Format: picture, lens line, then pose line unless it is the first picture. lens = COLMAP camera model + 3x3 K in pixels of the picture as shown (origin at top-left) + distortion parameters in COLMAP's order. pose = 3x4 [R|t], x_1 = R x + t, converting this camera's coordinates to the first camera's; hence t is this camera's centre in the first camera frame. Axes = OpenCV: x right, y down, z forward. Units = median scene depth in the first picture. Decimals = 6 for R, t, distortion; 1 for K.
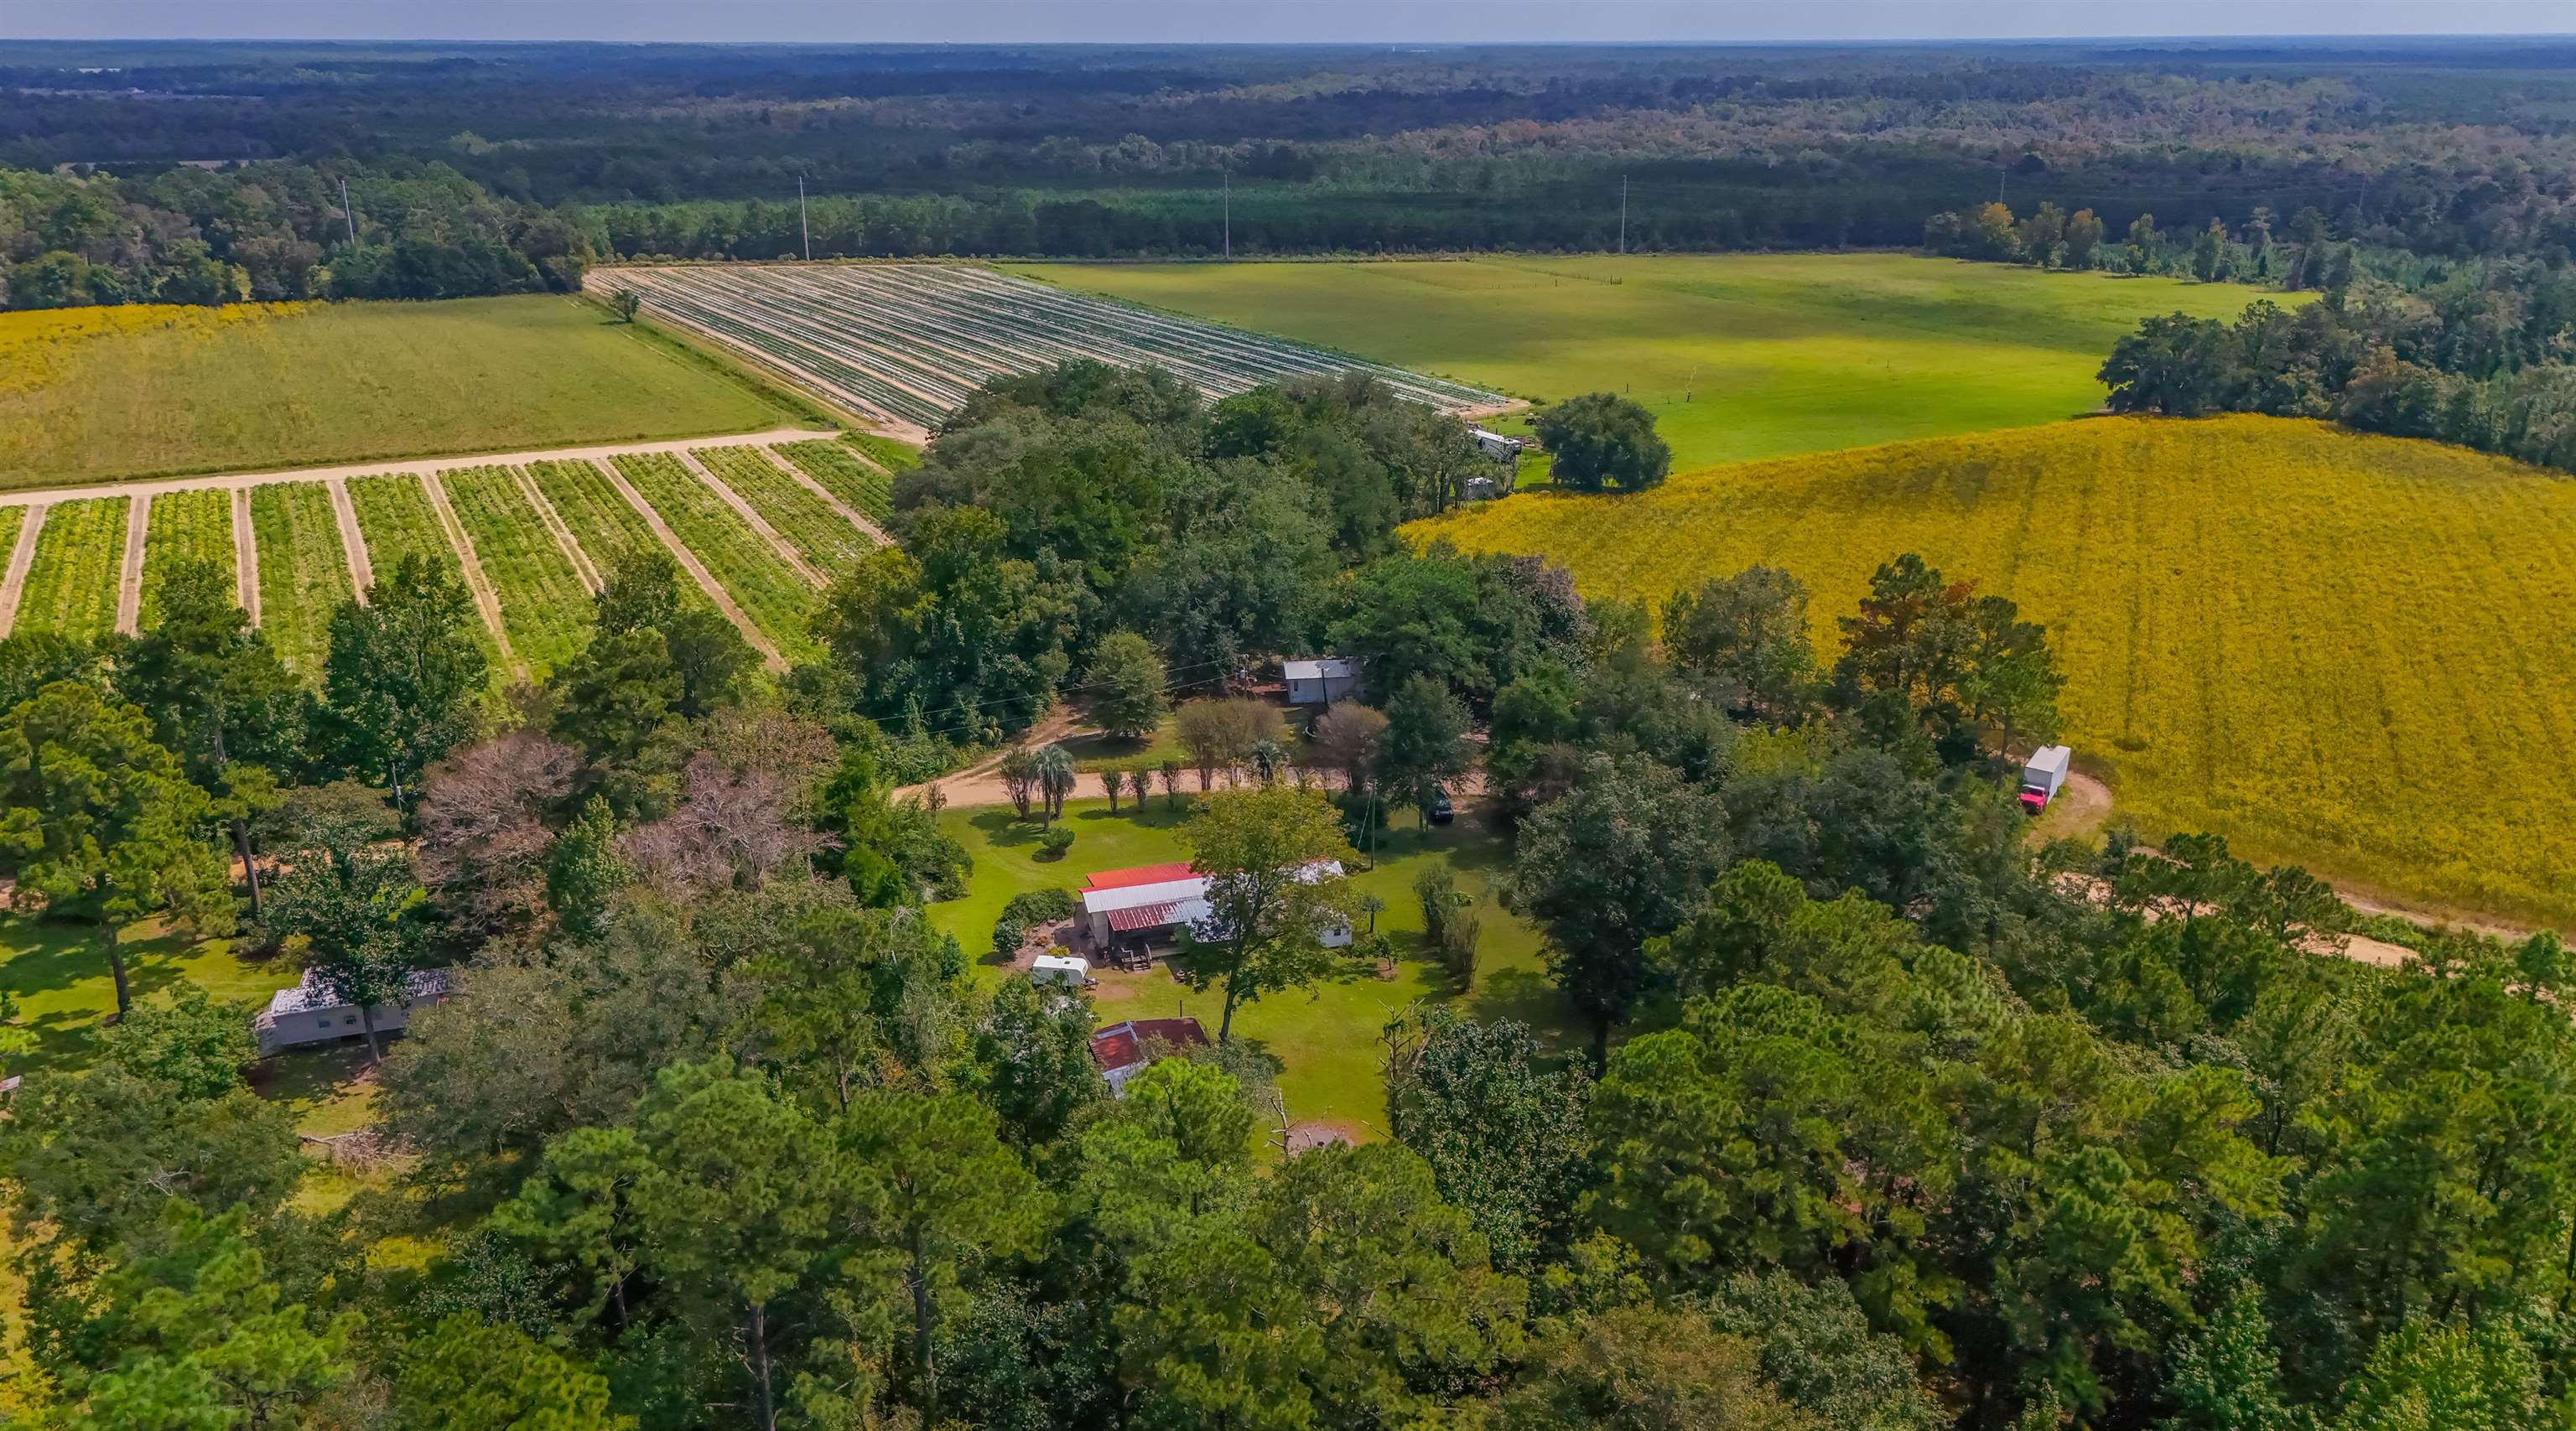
lens RADIAL K [[1766.2, 0, 1278.4], [0, 1766.2, 714.7], [0, 0, 1]] dist [0.002720, -0.000502]
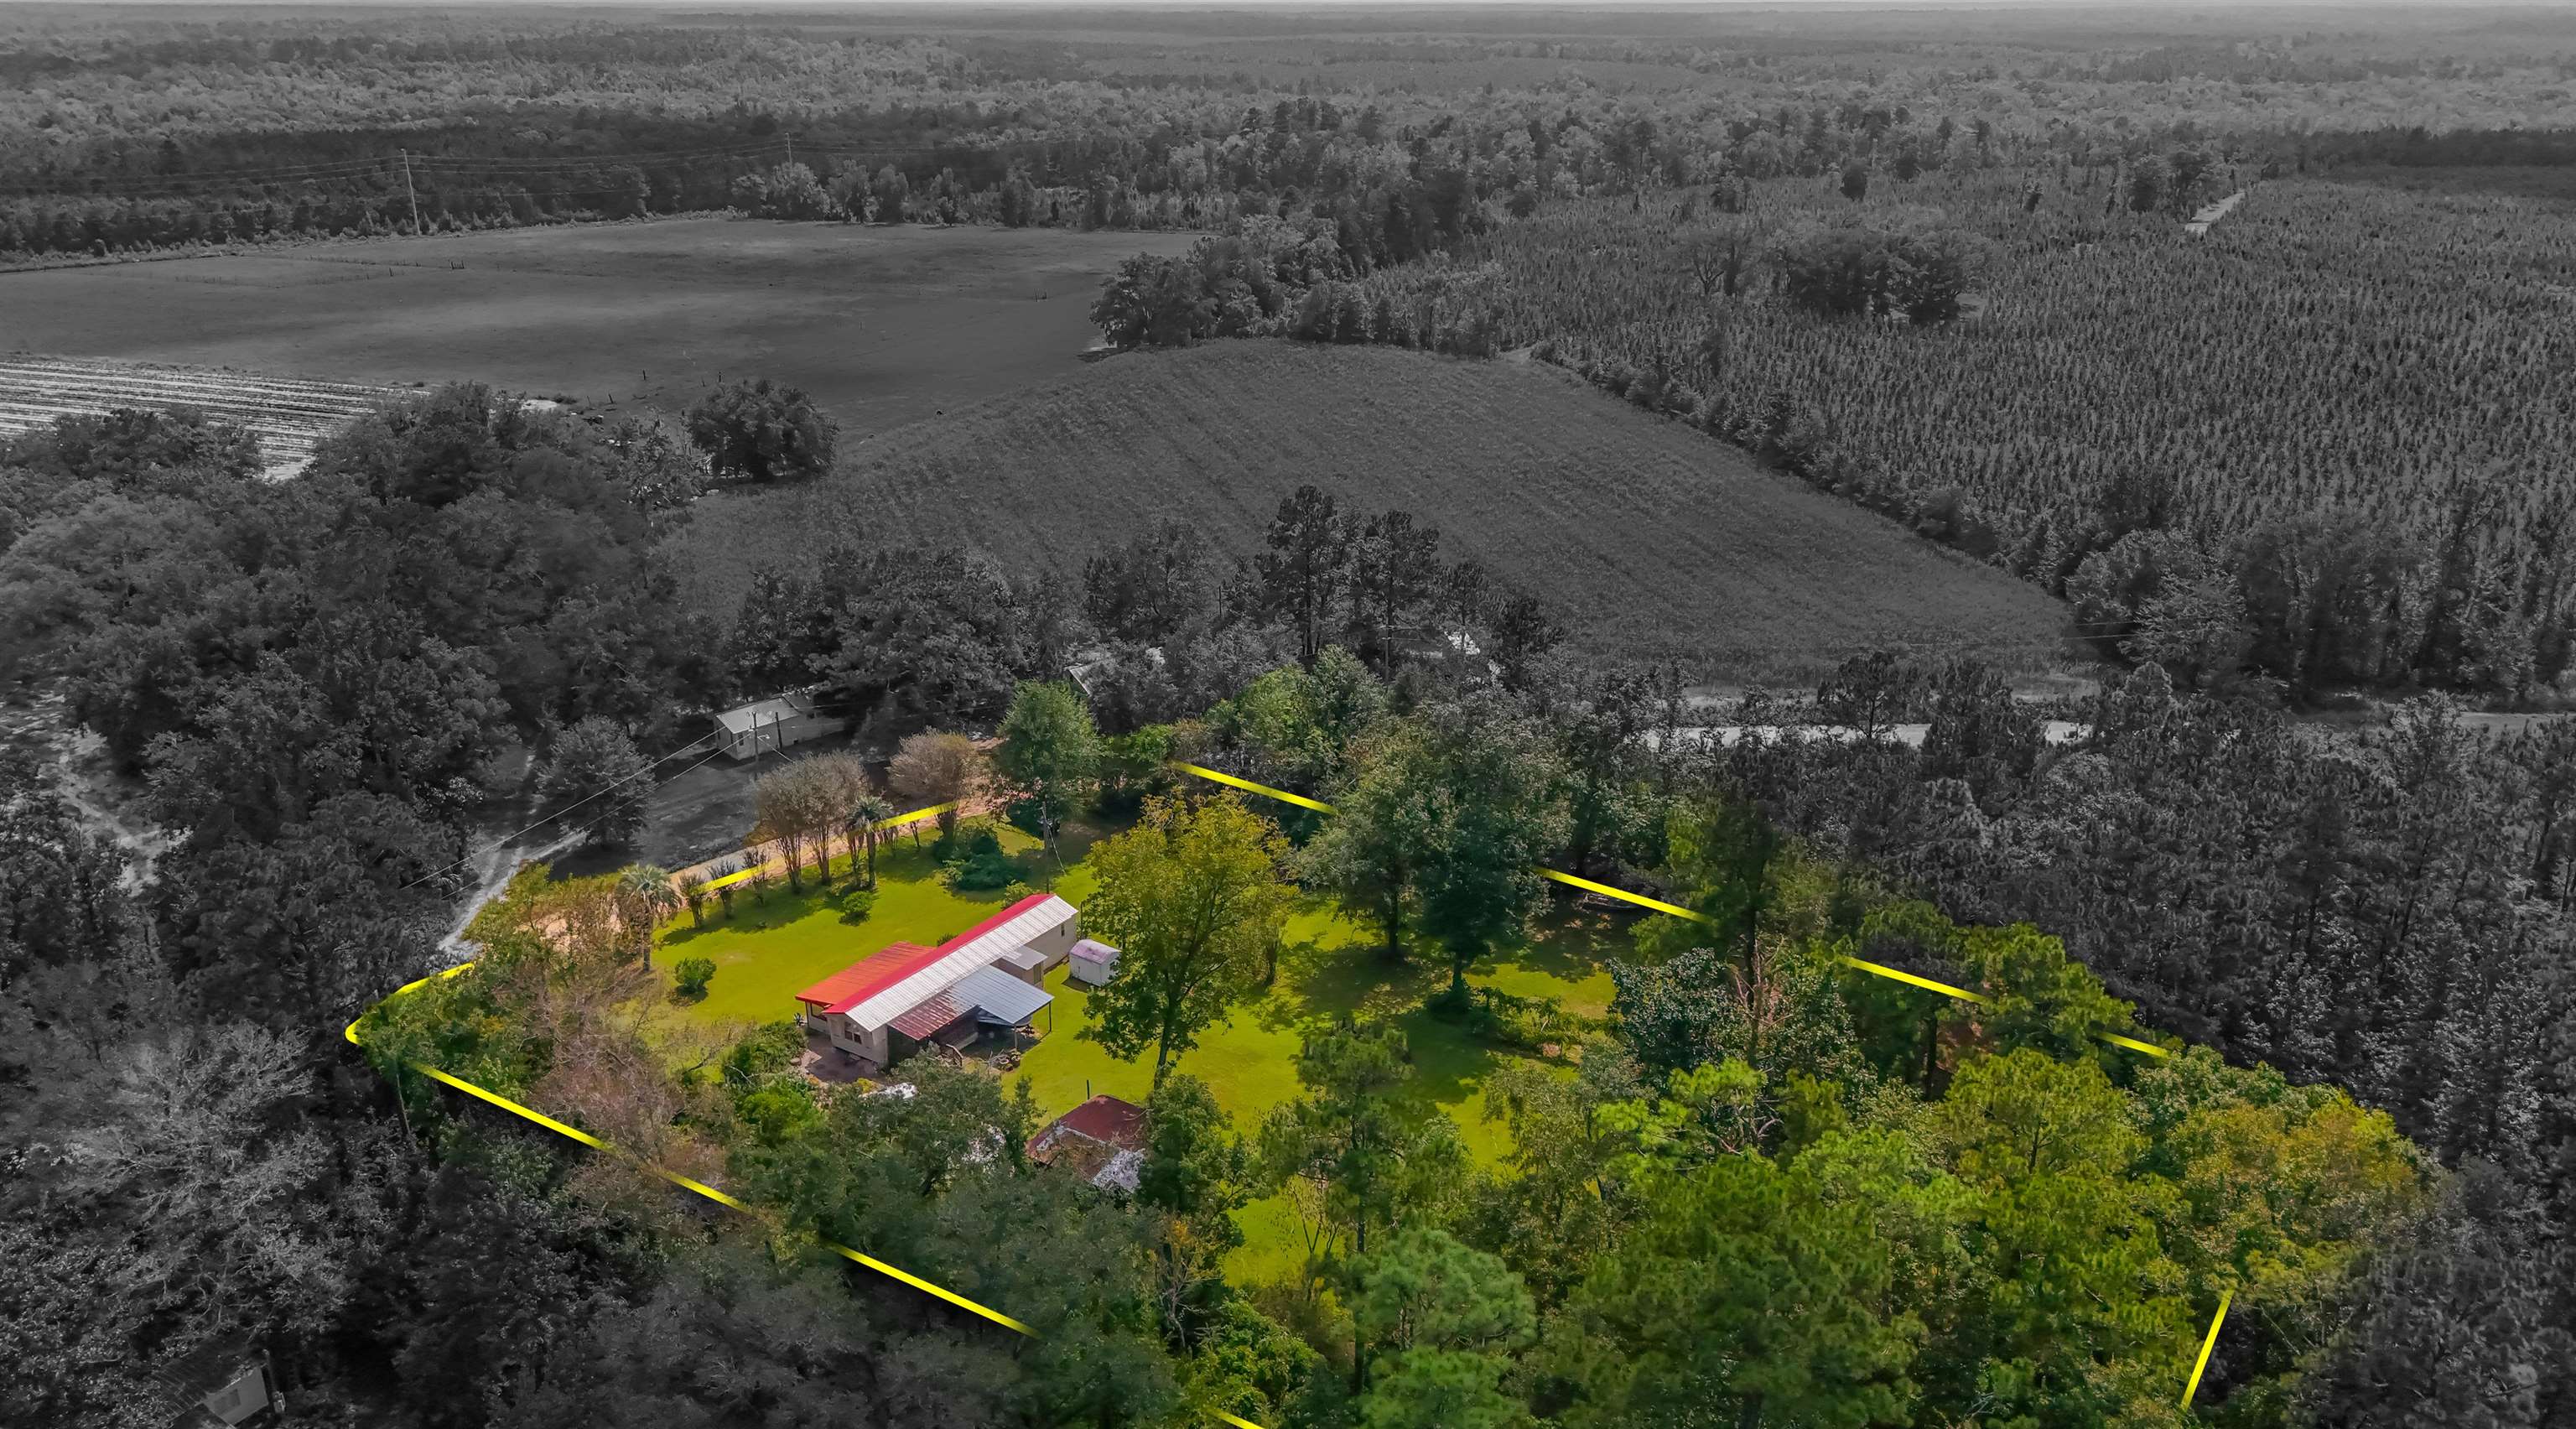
lens RADIAL K [[1766.5, 0, 1278.4], [0, 1766.5, 713.7], [0, 0, 1]] dist [0.002720, -0.000502]
pose [[0.775268, -0.221663, 0.591460, -0.177355], [0.210983, 0.973494, 0.088288, -0.029389], [-0.595353, 0.056341, 0.801486, 0.081950]]
